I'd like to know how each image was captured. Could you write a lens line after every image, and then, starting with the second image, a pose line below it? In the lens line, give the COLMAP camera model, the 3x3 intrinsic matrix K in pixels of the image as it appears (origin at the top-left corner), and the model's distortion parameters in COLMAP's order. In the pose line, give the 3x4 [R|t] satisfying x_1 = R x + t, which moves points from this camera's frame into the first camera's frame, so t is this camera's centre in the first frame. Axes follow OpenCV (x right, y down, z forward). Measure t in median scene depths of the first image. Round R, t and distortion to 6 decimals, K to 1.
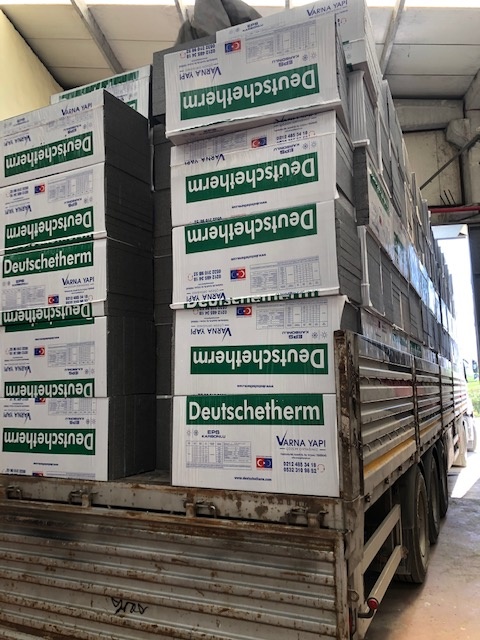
lens RADIAL K [[525.4, 0, 240.2], [0, 525.4, 317.9], [0, 0, 1]] dist [0.016342, -0.001006]
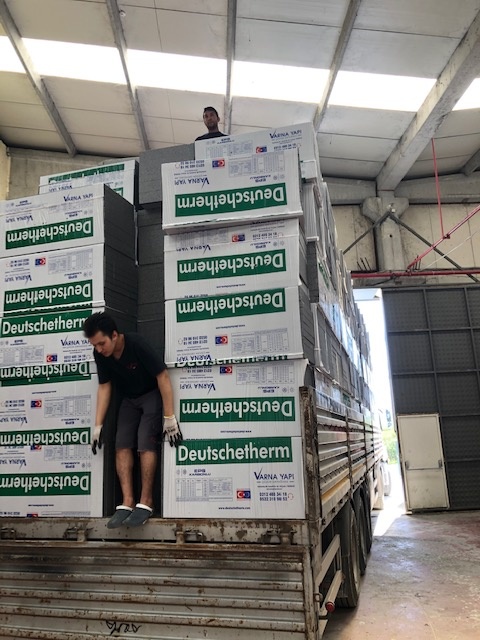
lens RADIAL K [[525.3, 0, 240.0], [0, 525.3, 320.0], [0, 0, 1]] dist [0.013726, -0.011598]
pose [[0.988450, 0.019859, 0.150240, -0.132063], [-0.006067, 0.995768, -0.091705, -0.015778], [-0.151426, 0.089734, 0.984387, -0.211702]]
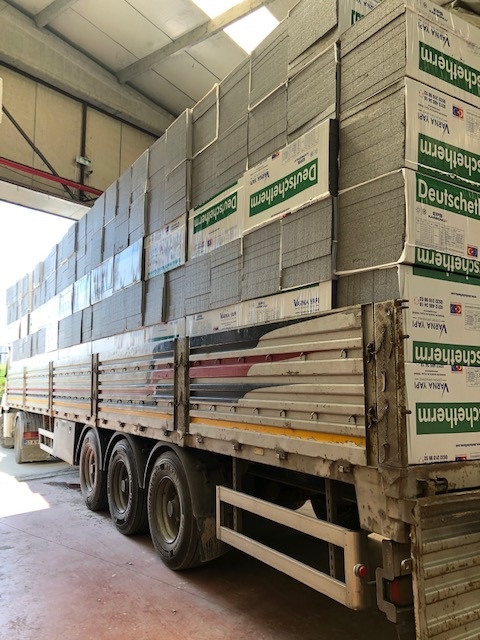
lens RADIAL K [[525.3, 0, 240.0], [0, 525.3, 320.0], [0, 0, 1]] dist [0.013726, -0.011598]
pose [[0.556119, 0.131862, 0.820575, -1.336180], [-0.138942, 0.988189, -0.064633, 0.194827], [-0.819406, -0.078069, 0.567872, 0.877230]]
